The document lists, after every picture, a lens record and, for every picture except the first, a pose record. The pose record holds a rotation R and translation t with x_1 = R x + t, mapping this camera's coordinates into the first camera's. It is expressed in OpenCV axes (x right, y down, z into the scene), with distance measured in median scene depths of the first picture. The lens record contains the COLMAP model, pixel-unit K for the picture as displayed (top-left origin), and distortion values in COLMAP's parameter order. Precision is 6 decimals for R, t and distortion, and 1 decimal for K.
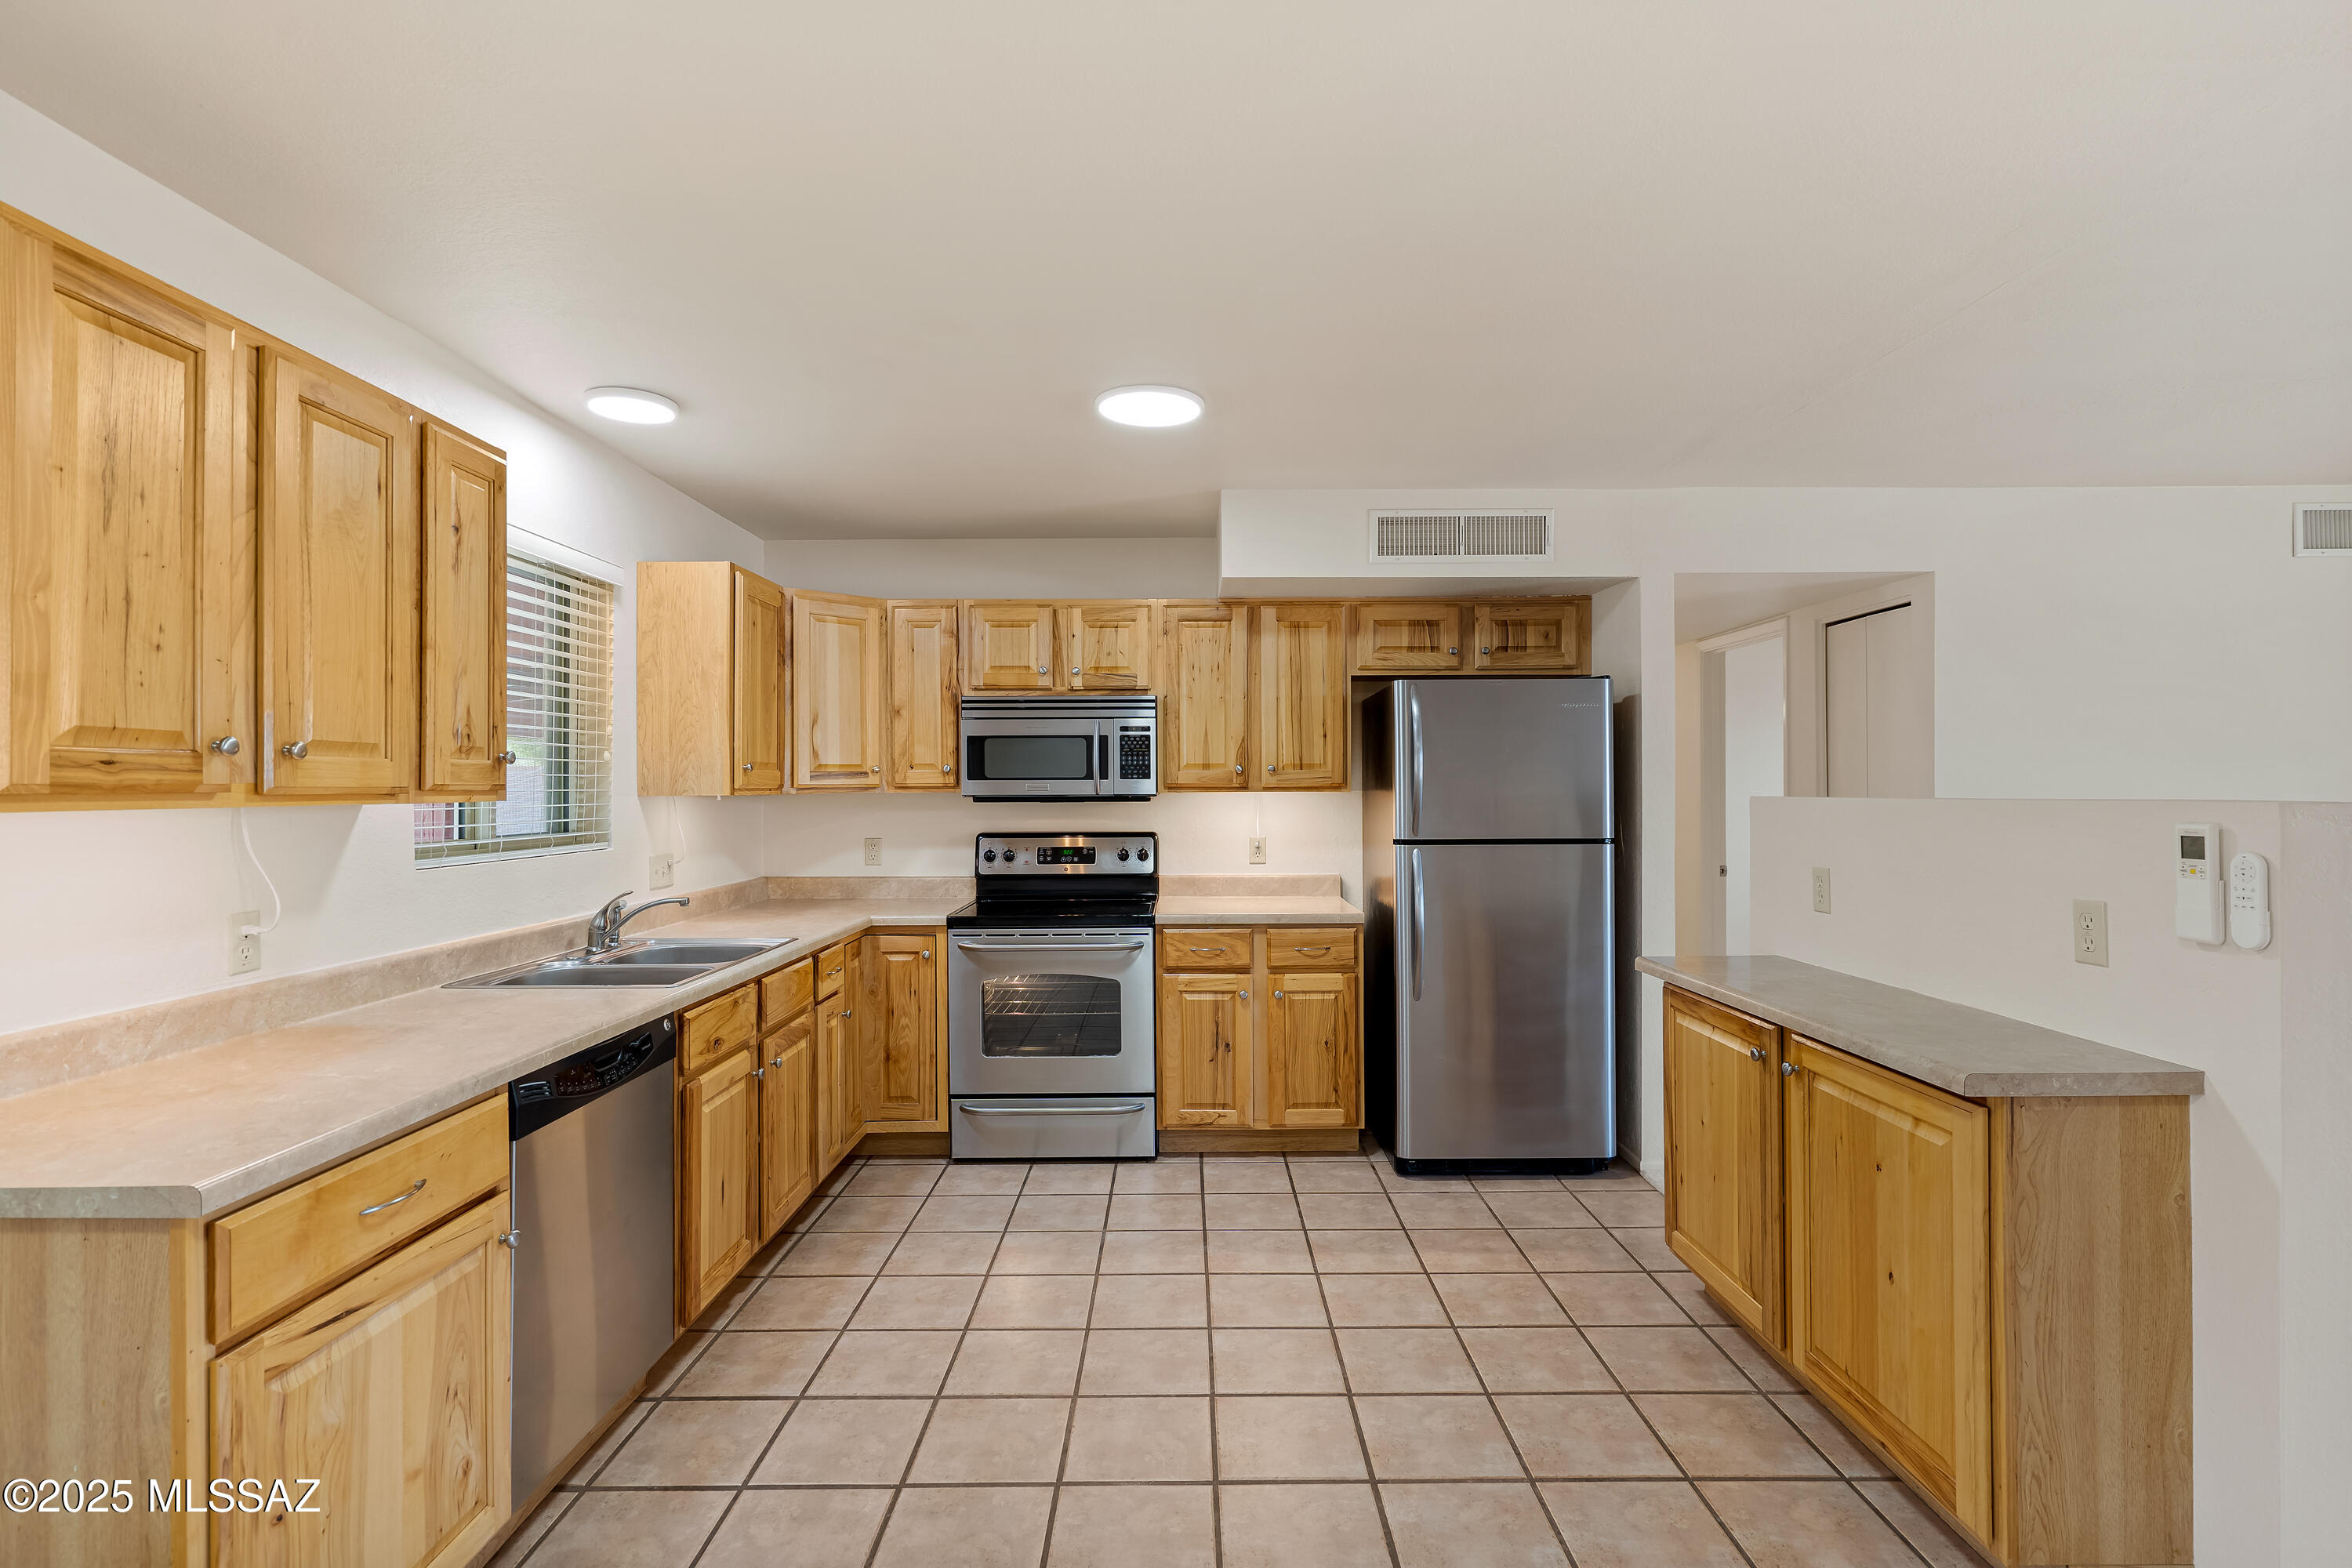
lens RADIAL K [[1094.2, 0, 1183.8], [0, 1094.2, 793.7], [0, 0, 1]] dist [-0.006971, 0.002626]
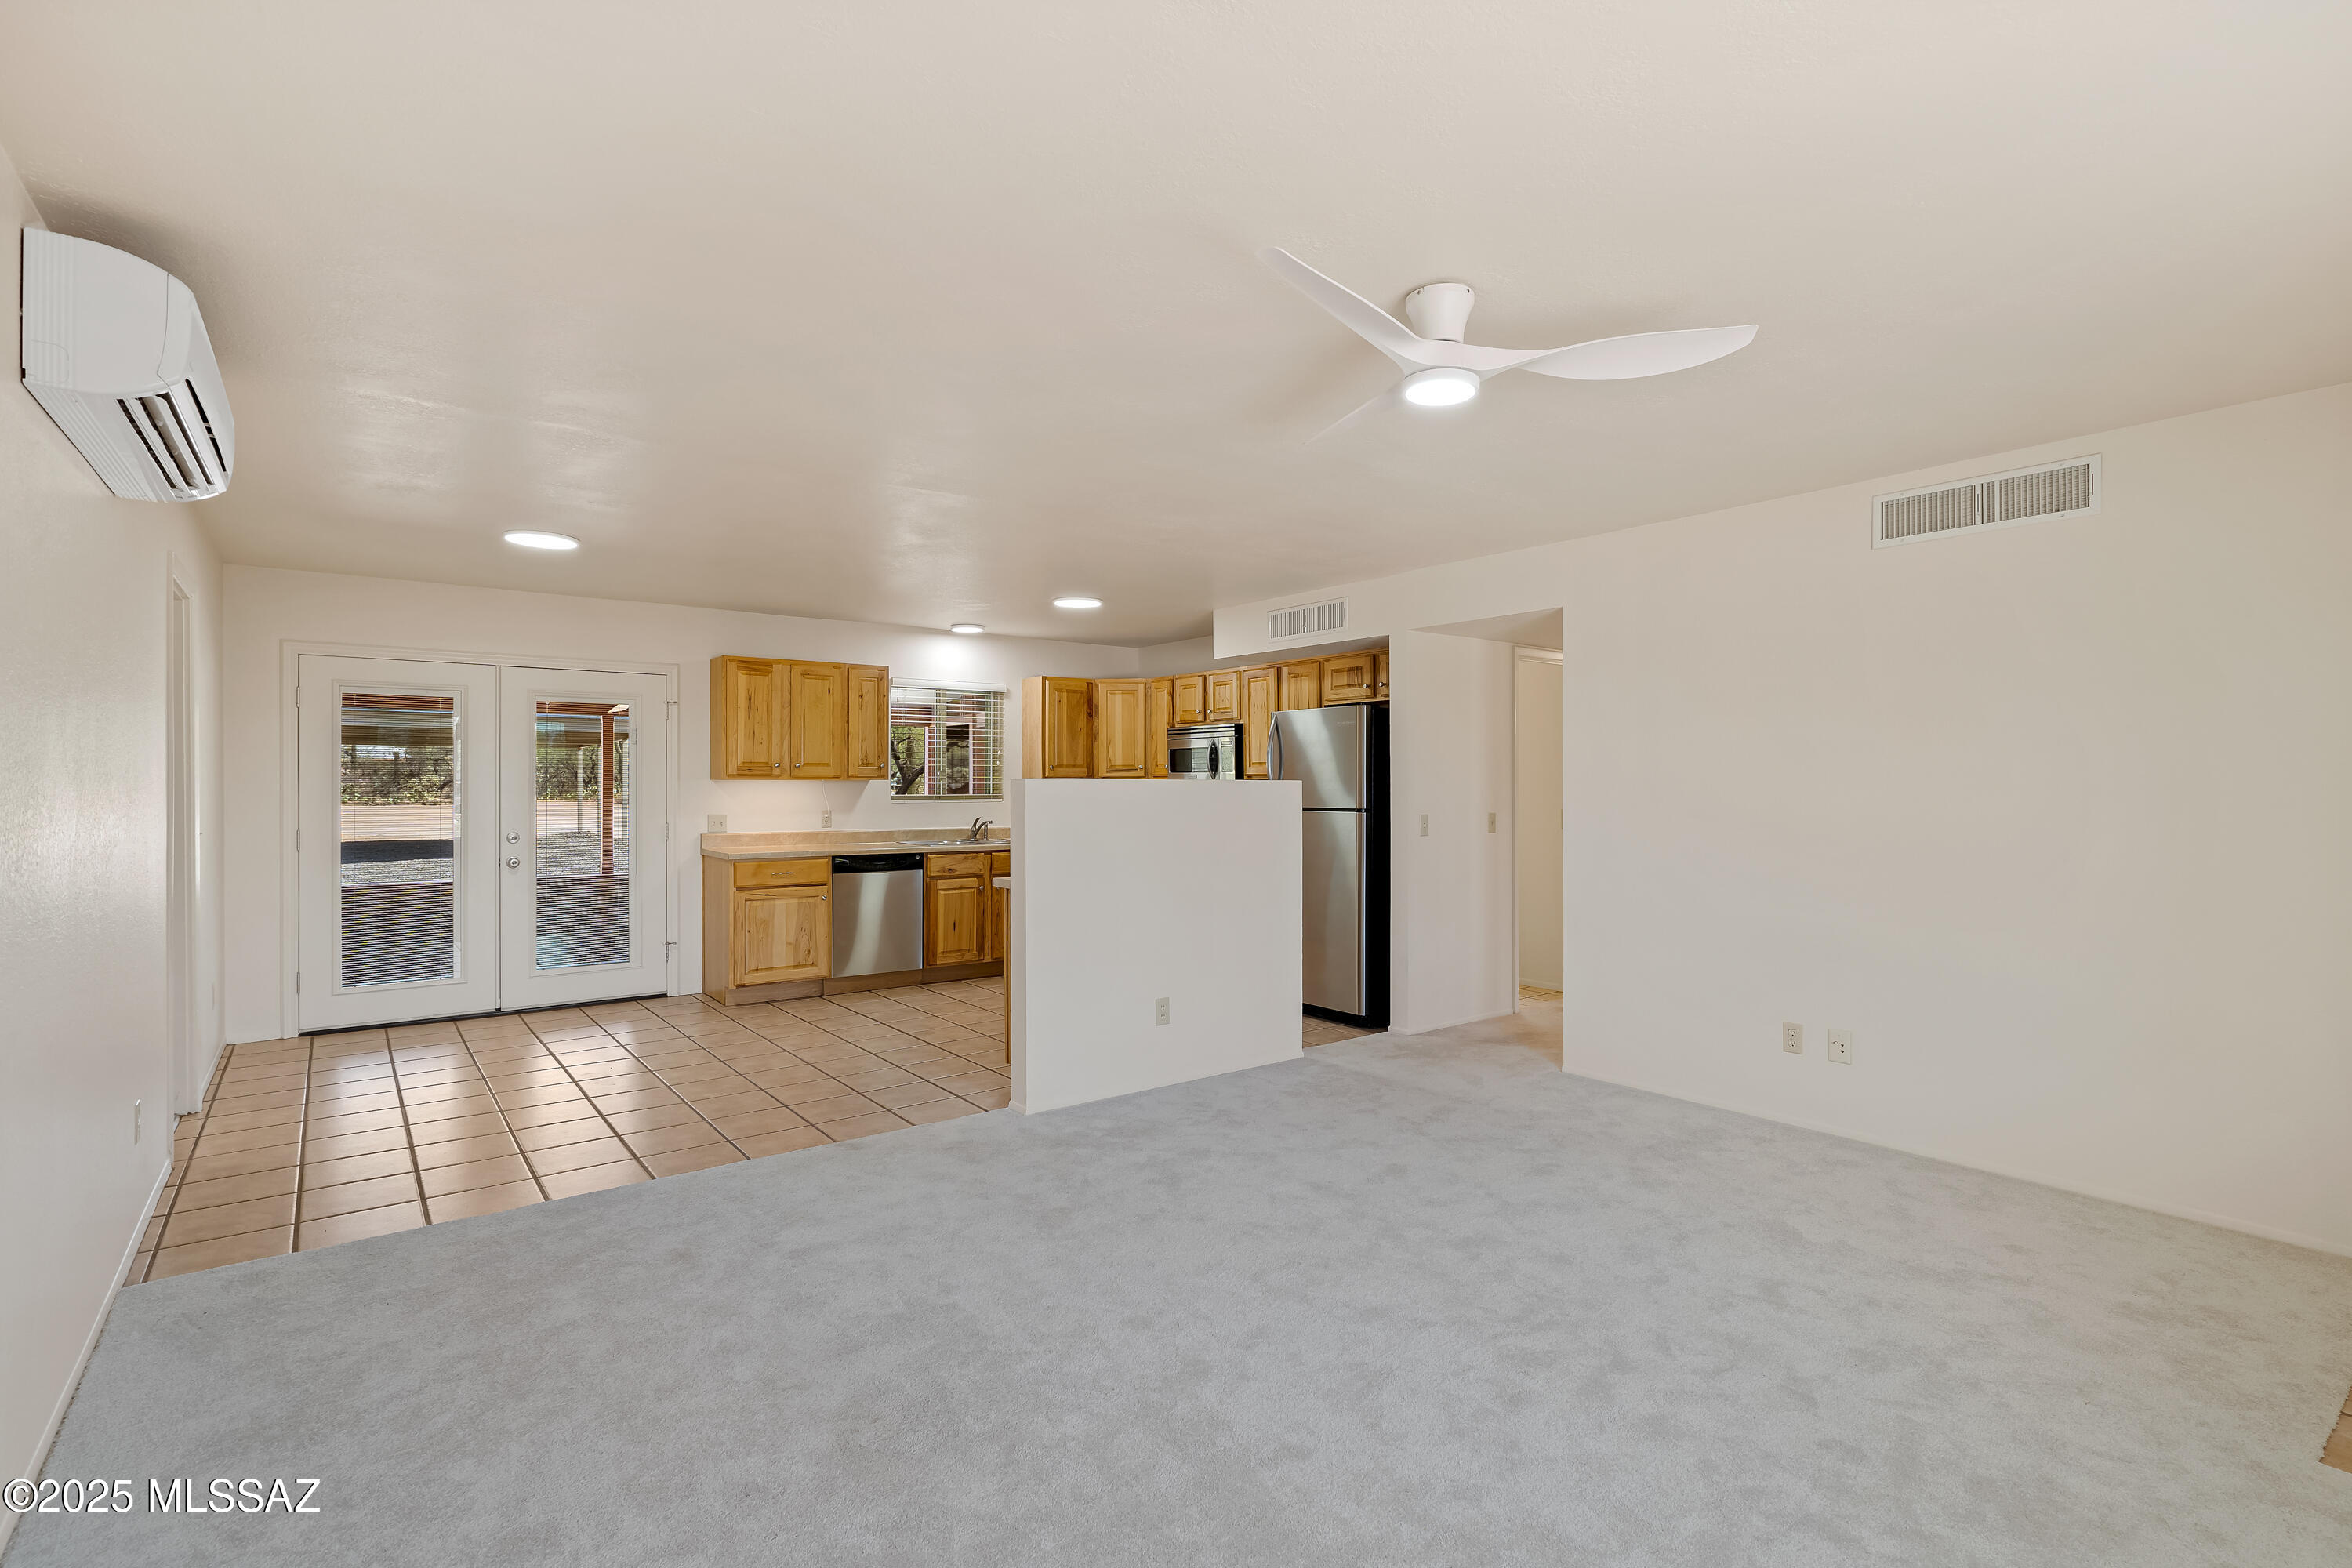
lens RADIAL K [[1094.2, 0, 1193.5], [0, 1094.2, 796.4], [0, 0, 1]] dist [-0.006971, 0.002626]
pose [[0.615816, 0.012952, -0.787783, 1.571209], [-0.006822, 0.999915, 0.011107, 0.008793], [0.787860, -0.001466, 0.615853, -0.148837]]
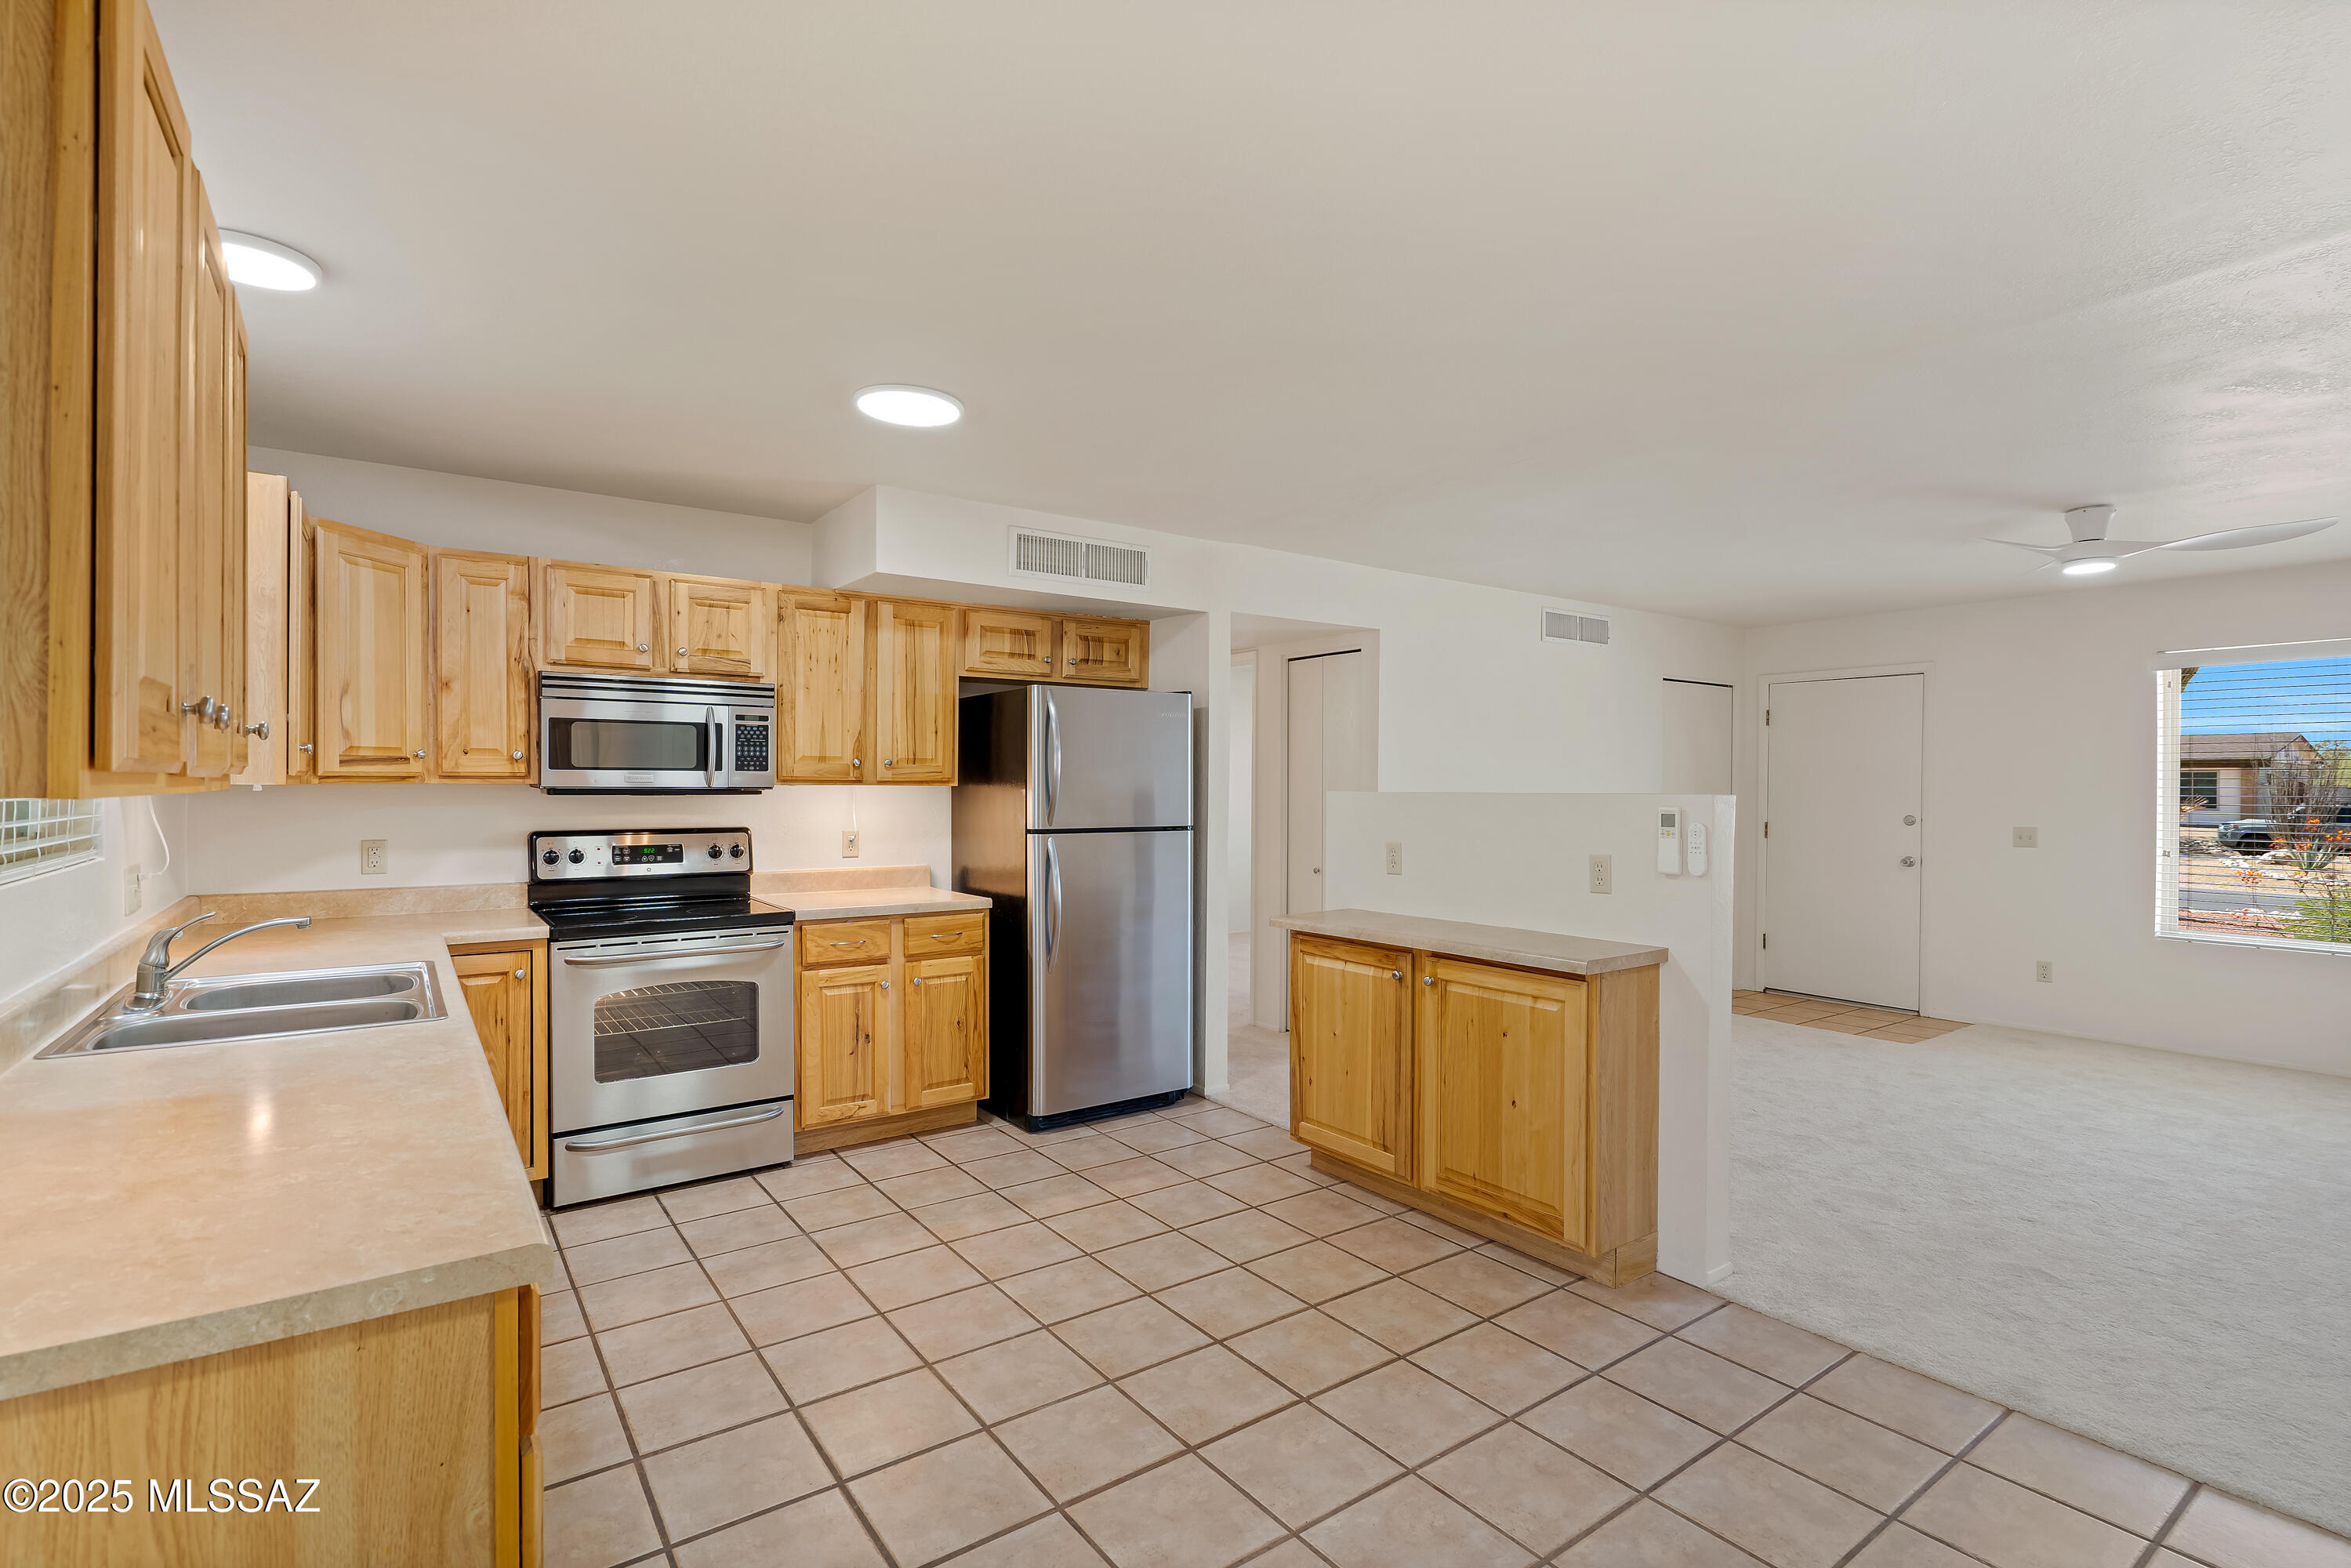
lens RADIAL K [[1093.8, 0, 1185.9], [0, 1093.8, 811.2], [0, 0, 1]] dist [-0.006971, 0.002626]
pose [[0.812981, -0.005779, 0.582262, -0.349188], [-0.004613, 0.999855, 0.016363, 0.005044], [-0.582272, -0.015989, 0.812837, 0.014592]]
